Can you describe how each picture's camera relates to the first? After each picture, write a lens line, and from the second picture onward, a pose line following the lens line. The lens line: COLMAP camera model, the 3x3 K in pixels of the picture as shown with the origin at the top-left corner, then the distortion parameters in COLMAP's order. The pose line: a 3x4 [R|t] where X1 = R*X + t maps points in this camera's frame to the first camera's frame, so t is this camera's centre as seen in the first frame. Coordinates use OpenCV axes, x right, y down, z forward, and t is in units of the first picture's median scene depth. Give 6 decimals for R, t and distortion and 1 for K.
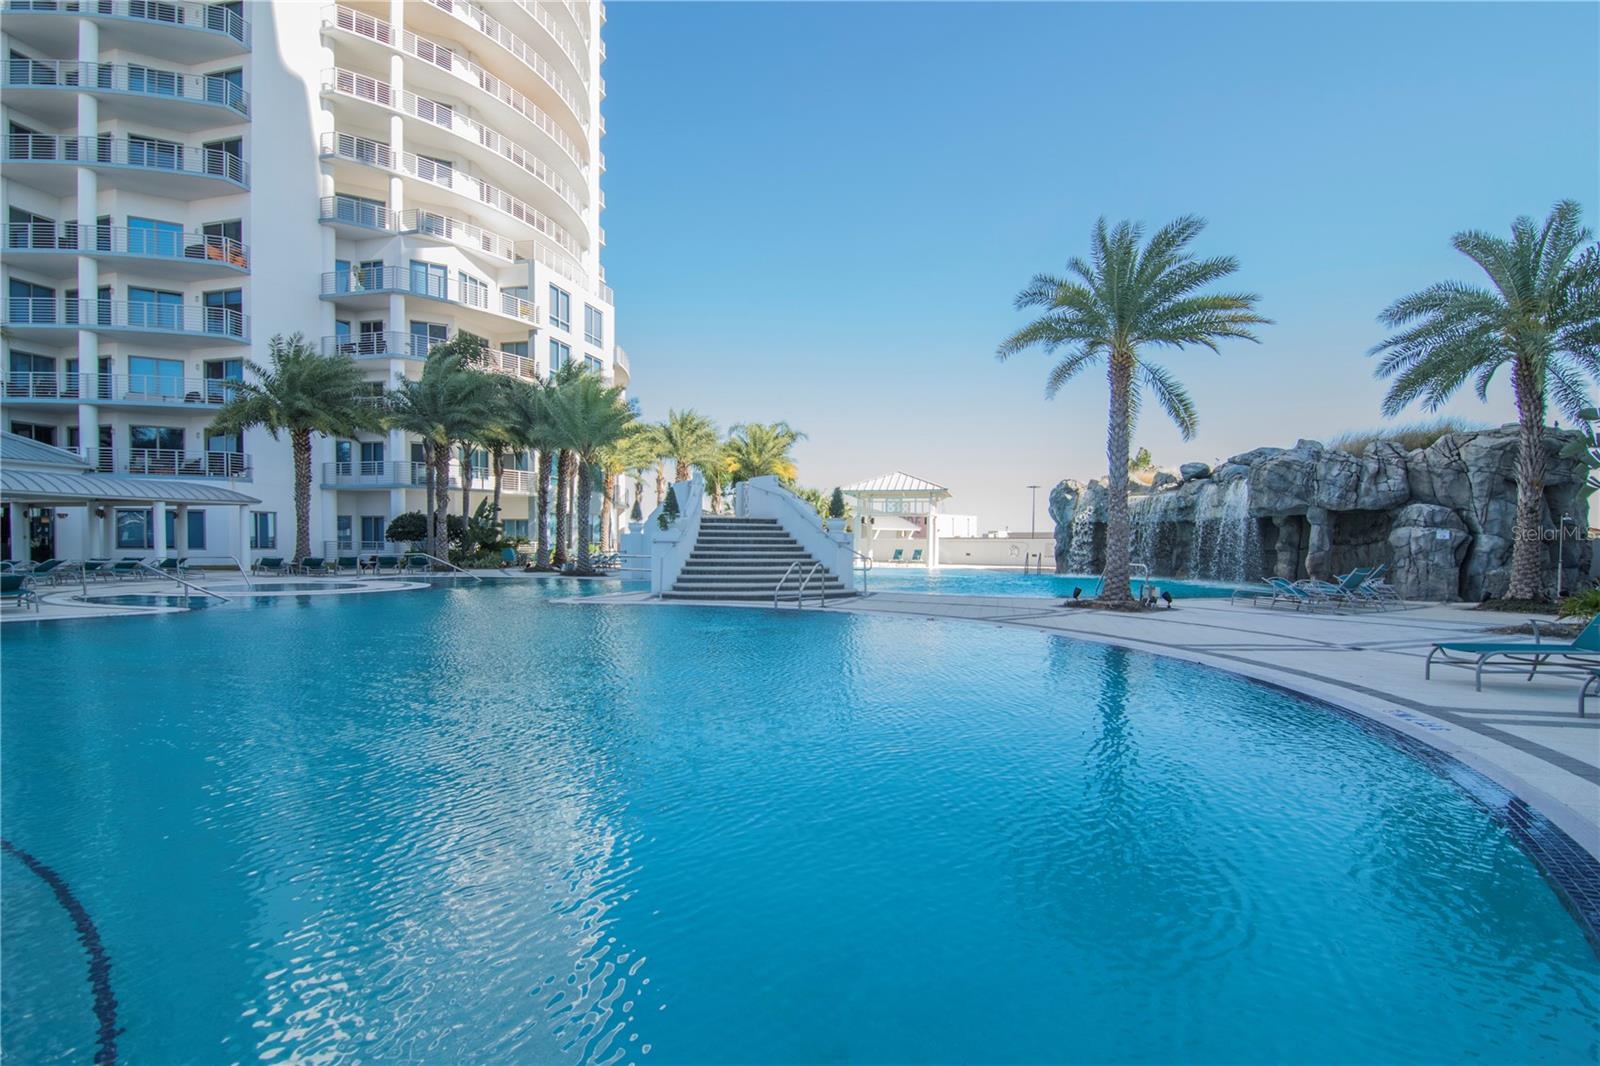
lens RADIAL K [[760.1, 0, 800.0], [0, 760.1, 533.0], [0, 0, 1]] dist [0.000681, -0.000015]
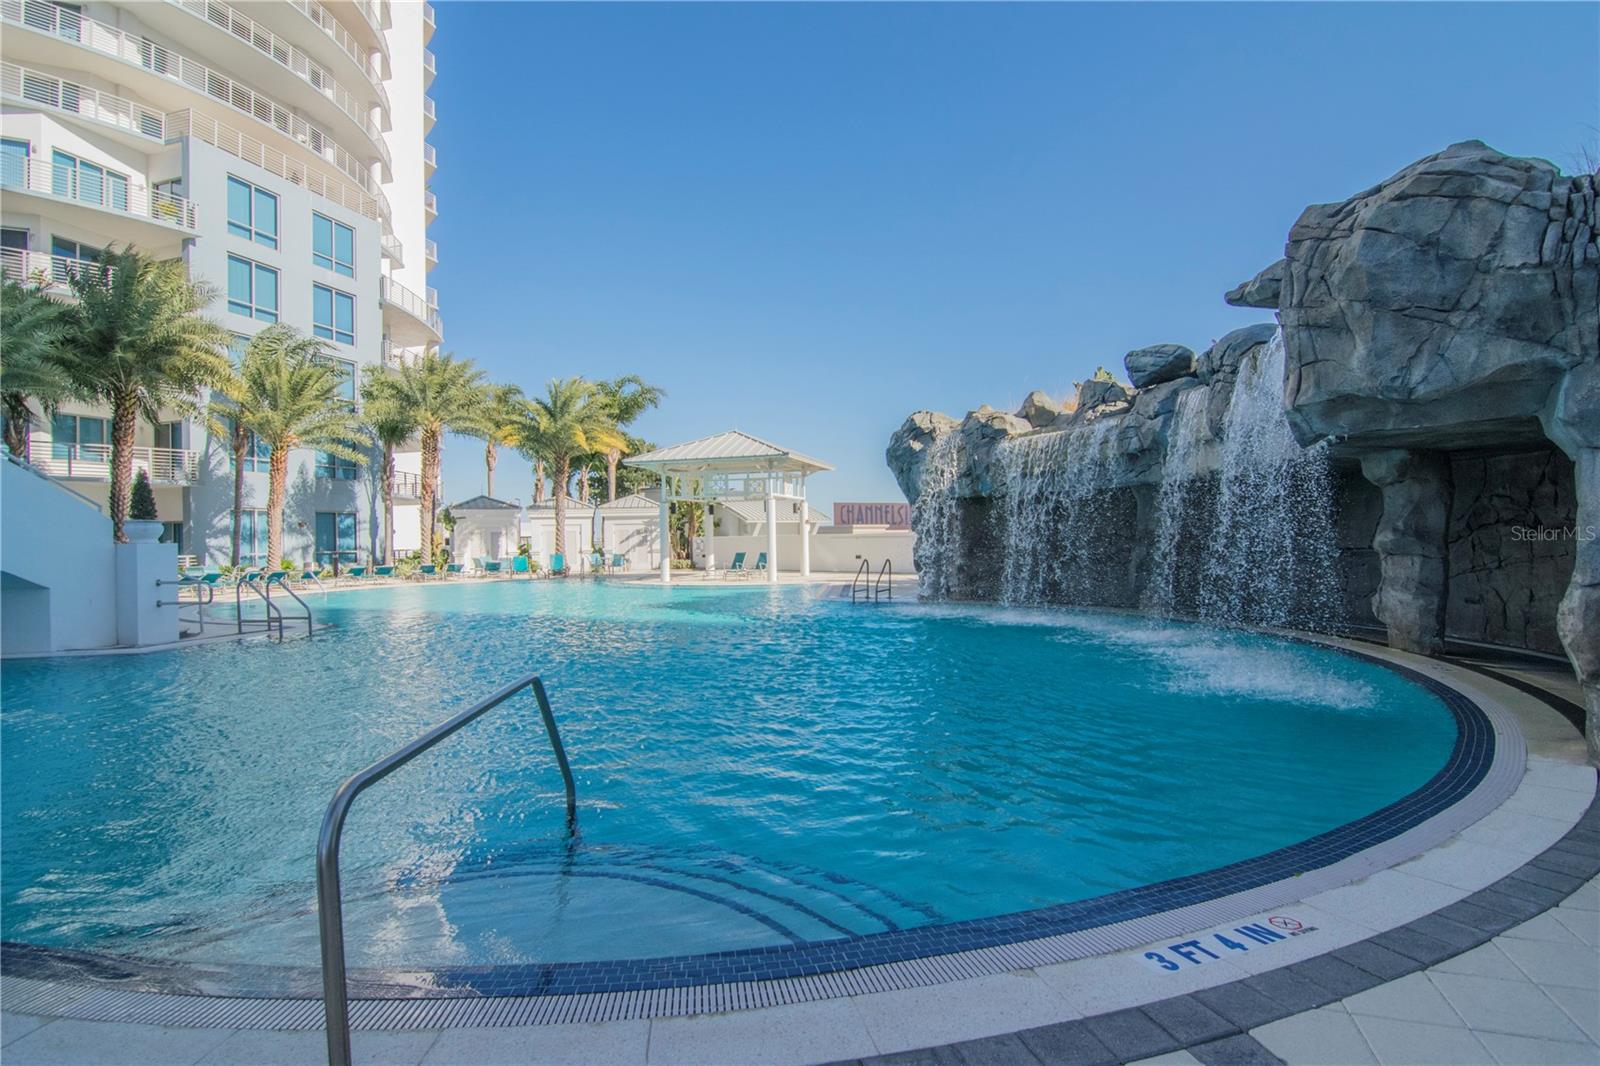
lens RADIAL K [[773.0, 0, 799.5], [0, 773.0, 499.9], [0, 0, 1]] dist [-0.005173, -0.001259]
pose [[0.998763, -0.029004, -0.040382, 0.332514], [0.027552, 0.998970, -0.036061, 0.003434], [0.041386, 0.034904, 0.998533, 0.562279]]
